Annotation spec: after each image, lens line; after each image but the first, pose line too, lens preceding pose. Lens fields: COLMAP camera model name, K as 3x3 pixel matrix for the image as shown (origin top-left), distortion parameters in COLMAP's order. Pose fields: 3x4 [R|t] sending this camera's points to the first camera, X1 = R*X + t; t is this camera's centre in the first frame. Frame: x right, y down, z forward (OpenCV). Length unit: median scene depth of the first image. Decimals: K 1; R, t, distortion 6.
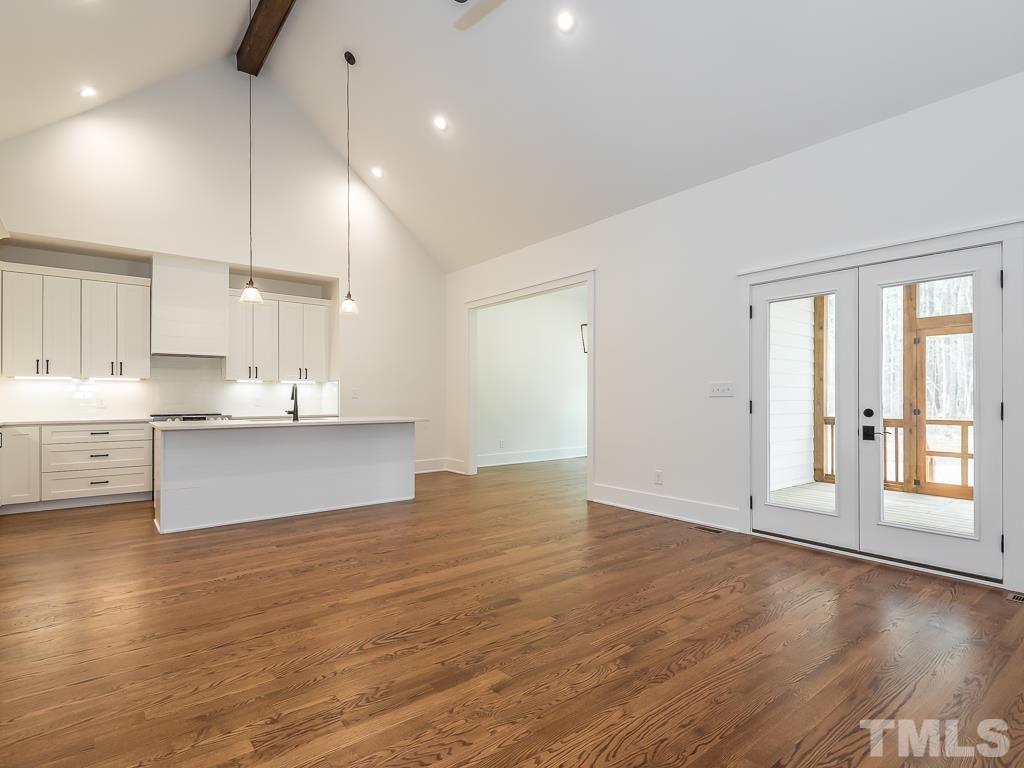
lens RADIAL K [[533.0, 0, 517.8], [0, 533.0, 383.3], [0, 0, 1]] dist [0.037358, -0.000397]
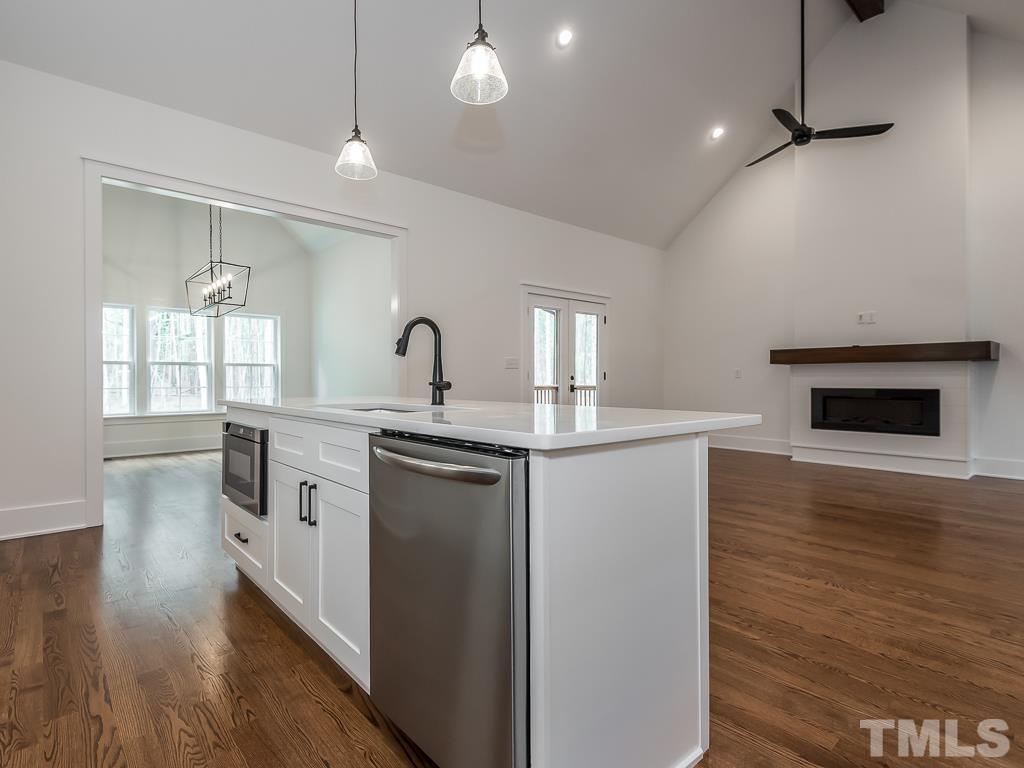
lens RADIAL K [[517.2, 0, 476.3], [0, 517.2, 384.4], [0, 0, 1]] dist [0.000039, -0.000417]
pose [[-0.008600, -0.009771, 0.999915, -0.989991], [-0.025305, 0.999634, 0.009550, 0.059761], [-0.999643, -0.025221, -0.008844, 1.171620]]
